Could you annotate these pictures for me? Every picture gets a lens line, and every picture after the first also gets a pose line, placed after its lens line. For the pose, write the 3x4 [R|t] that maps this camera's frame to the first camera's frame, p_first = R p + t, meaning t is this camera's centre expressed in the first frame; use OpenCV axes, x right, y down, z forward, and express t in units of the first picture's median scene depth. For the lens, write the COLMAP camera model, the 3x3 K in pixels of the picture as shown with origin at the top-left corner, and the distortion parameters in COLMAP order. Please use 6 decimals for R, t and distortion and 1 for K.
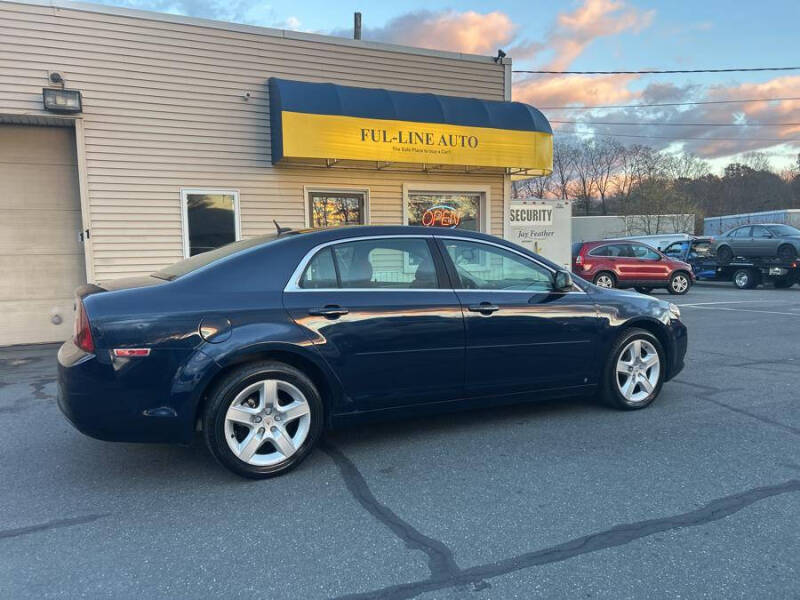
lens RADIAL K [[599.5, 0, 400.8], [0, 599.5, 305.9], [0, 0, 1]] dist [0.051658, -0.053460]
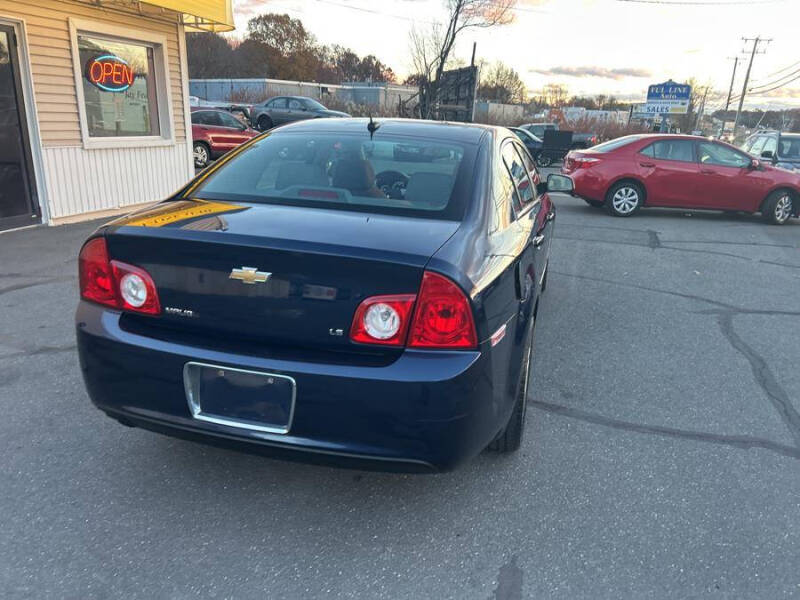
lens RADIAL K [[599.5, 0, 405.2], [0, 599.5, 308.1], [0, 0, 1]] dist [0.051658, -0.053460]
pose [[0.665359, -0.183416, 0.723641, -0.308316], [0.014407, 0.972322, 0.233201, -0.034442], [-0.746385, -0.144737, 0.649585, 0.199802]]
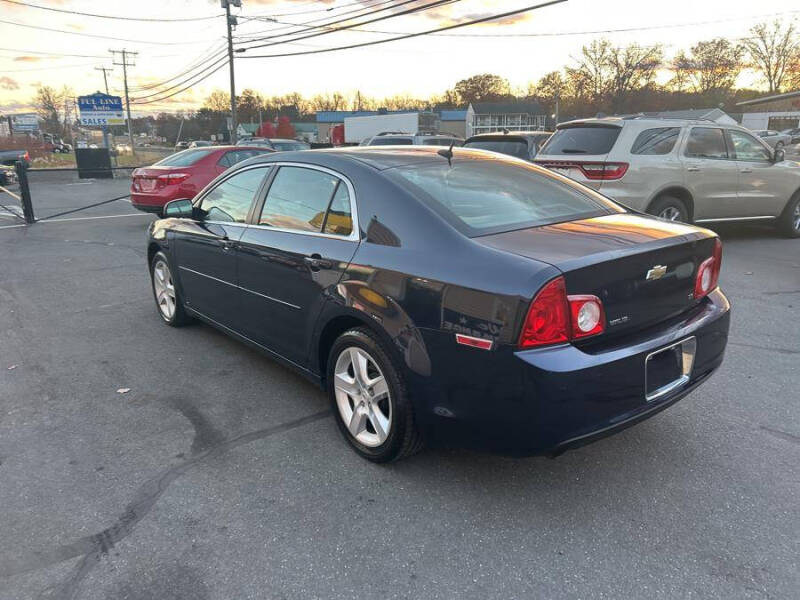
lens RADIAL K [[599.5, 0, 406.9], [0, 599.5, 304.9], [0, 0, 1]] dist [0.051658, -0.053460]
pose [[-0.204506, -0.247527, 0.947052, -0.417404], [0.103881, 0.956548, 0.272441, -0.065677], [-0.973338, 0.154097, -0.169906, 0.512733]]
